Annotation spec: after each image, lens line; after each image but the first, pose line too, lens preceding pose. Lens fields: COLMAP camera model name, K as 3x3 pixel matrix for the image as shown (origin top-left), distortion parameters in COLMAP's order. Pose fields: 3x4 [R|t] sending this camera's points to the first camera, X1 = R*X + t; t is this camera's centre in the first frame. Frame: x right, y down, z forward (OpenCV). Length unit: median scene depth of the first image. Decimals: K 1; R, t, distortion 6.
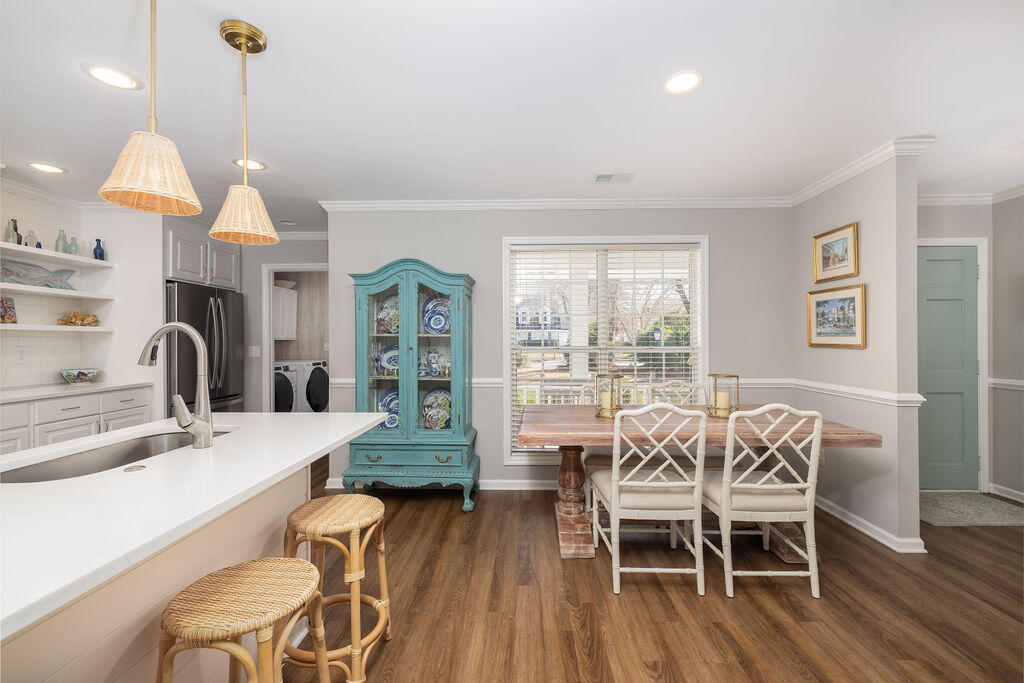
lens RADIAL K [[437.8, 0, 512.0], [0, 437.8, 341.5], [0, 0, 1]] dist [-0.001551, -0.000130]
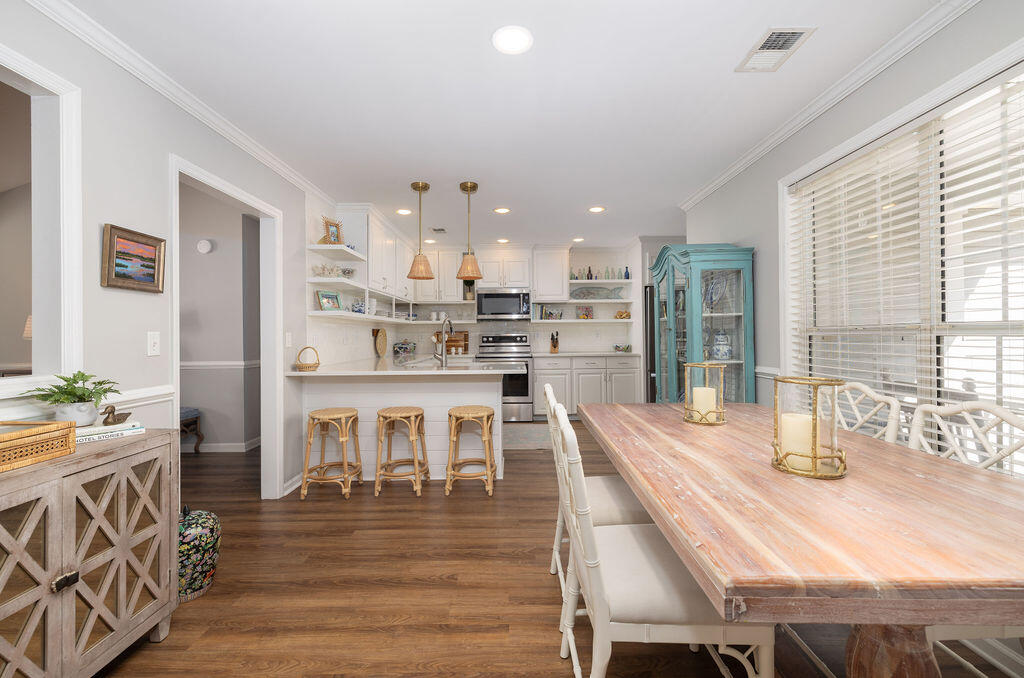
lens RADIAL K [[436.8, 0, 512.0], [0, 436.8, 339.0], [0, 0, 1]] dist [0.001563, 0.000376]
pose [[0.025359, 0.008686, -0.999641, 1.345122], [0.003576, 0.999955, 0.008780, 0.046066], [0.999672, -0.003797, 0.025327, 0.980408]]
